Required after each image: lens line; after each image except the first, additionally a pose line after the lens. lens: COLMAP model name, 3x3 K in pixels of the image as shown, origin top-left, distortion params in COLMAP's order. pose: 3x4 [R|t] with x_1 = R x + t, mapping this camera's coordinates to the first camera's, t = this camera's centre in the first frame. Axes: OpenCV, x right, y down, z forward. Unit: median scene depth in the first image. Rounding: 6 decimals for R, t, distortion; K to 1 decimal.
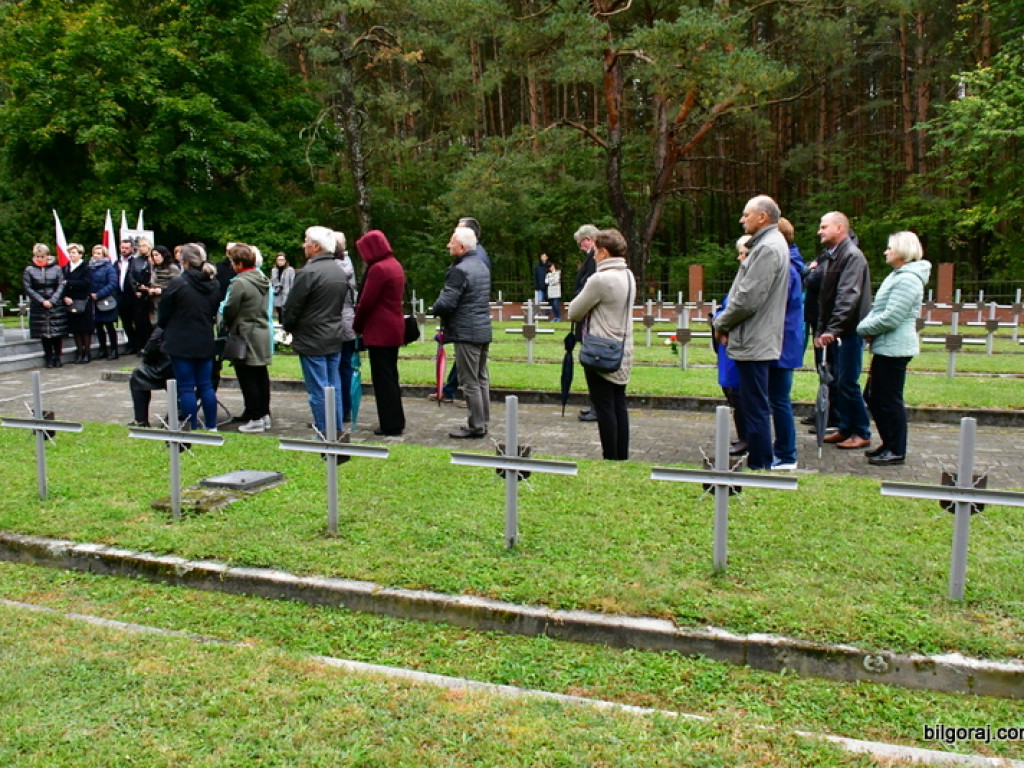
lens RADIAL K [[880.7, 0, 514.5], [0, 880.7, 381.0], [0, 0, 1]] dist [-0.047452, -0.014828]
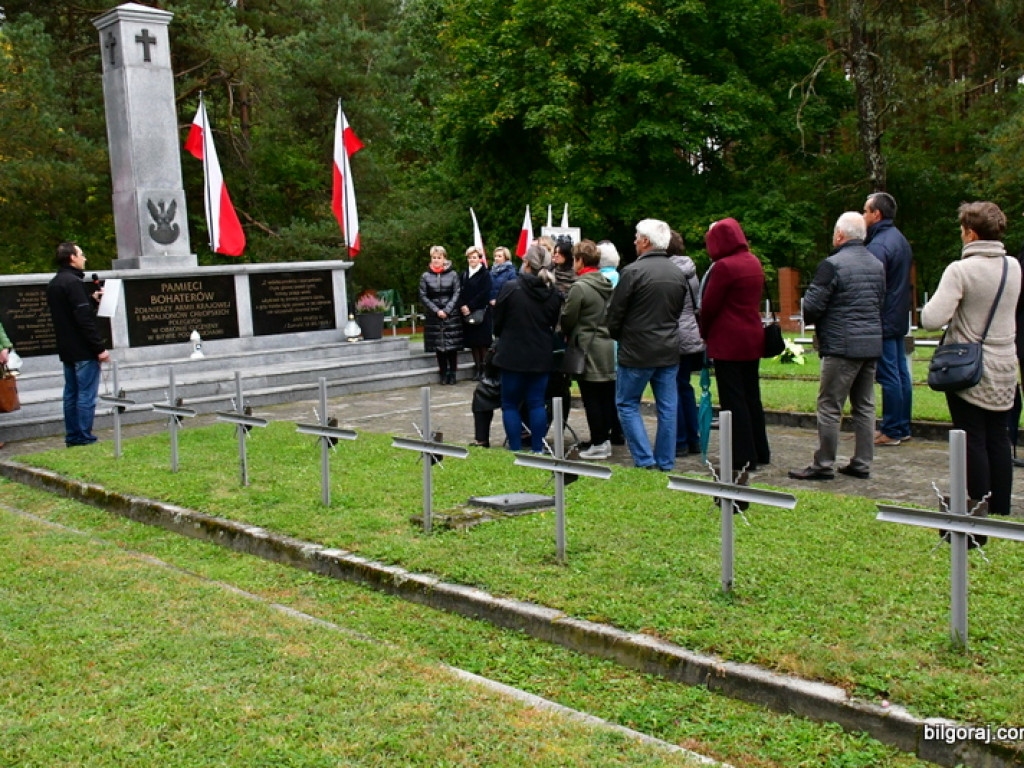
lens RADIAL K [[1197.0, 0, 529.8], [0, 1197.0, 386.0], [0, 0, 1]] dist [-0.004707, 0.000000]
pose [[0.869658, 0.017580, -0.493341, 0.348350], [-0.031732, 0.999290, -0.020328, 0.018933], [0.492633, 0.033333, 0.869599, -0.086389]]
